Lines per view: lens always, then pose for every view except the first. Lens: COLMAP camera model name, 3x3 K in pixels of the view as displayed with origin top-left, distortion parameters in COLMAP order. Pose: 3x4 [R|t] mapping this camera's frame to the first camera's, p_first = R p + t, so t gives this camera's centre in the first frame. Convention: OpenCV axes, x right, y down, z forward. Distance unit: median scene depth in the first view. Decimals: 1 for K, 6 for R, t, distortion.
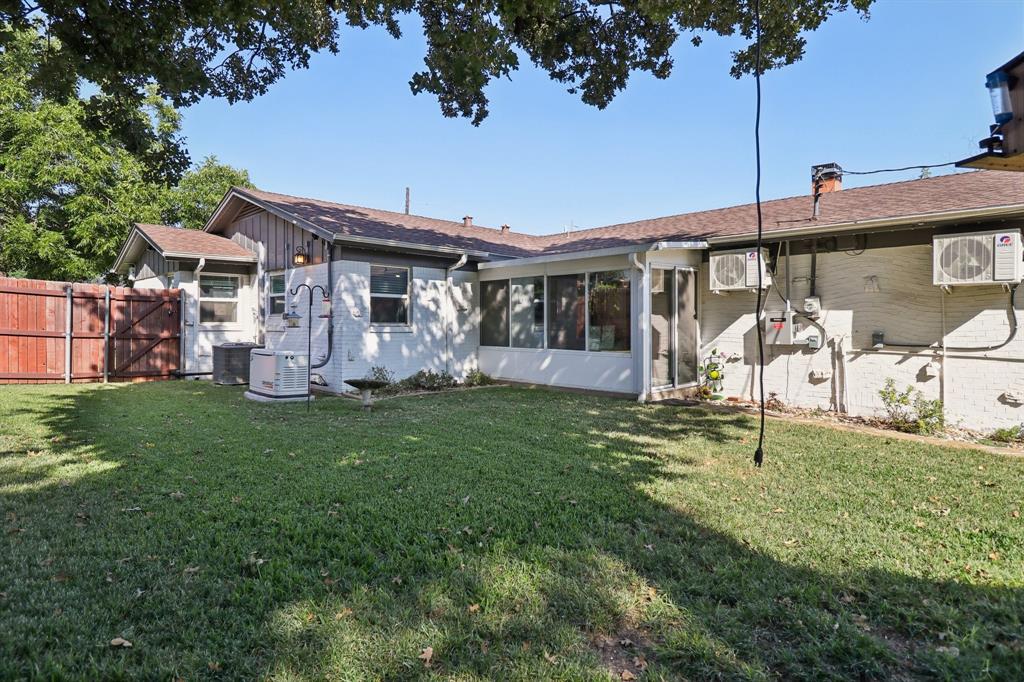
lens RADIAL K [[565.4, 0, 510.9], [0, 565.4, 322.7], [0, 0, 1]] dist [-0.001500, -0.001797]
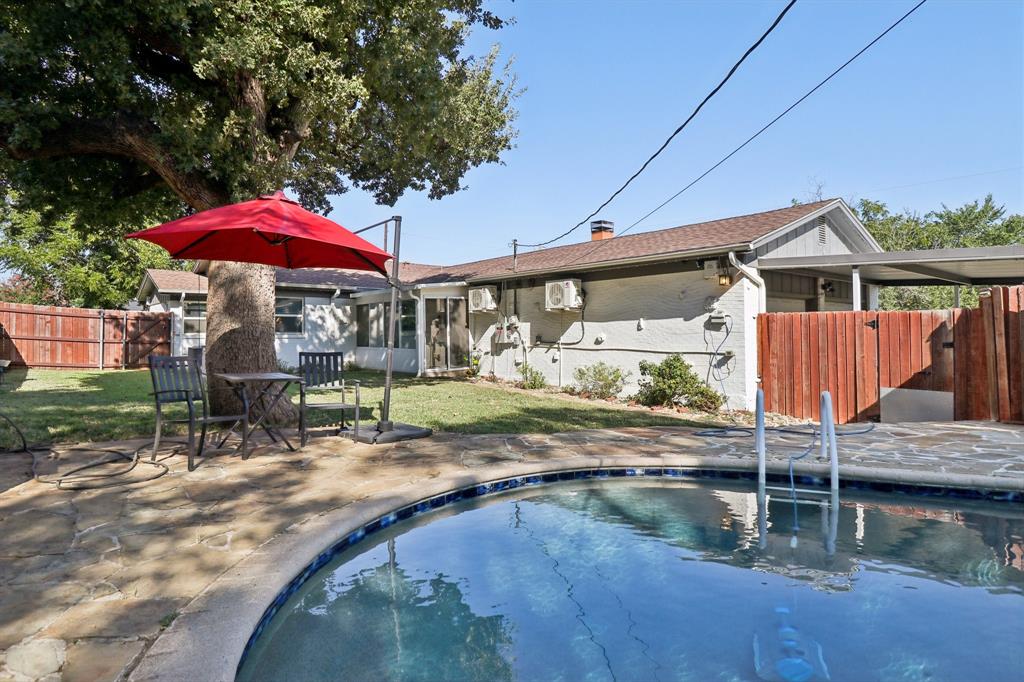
lens RADIAL K [[559.0, 0, 514.4], [0, 559.0, 320.9], [0, 0, 1]] dist [0.002654, 0.000904]
pose [[0.997546, -0.010025, -0.069290, 0.533963], [0.008791, 0.999798, -0.018087, 0.003139], [0.069457, 0.017433, 0.997433, -0.550967]]
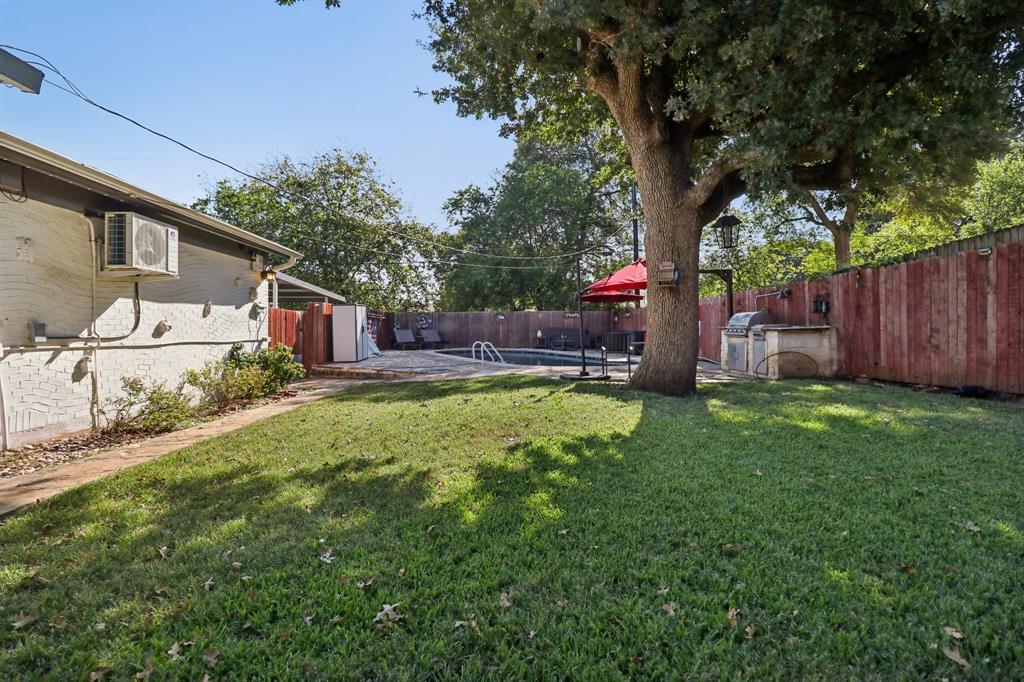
lens RADIAL K [[474.6, 0, 513.3], [0, 474.6, 324.8], [0, 0, 1]] dist [0.000550, 0.000250]
pose [[-0.755725, -0.003154, 0.654881, -0.139703], [-0.008461, 0.999952, -0.004948, 0.015649], [-0.654834, -0.009280, -0.755716, 0.811164]]
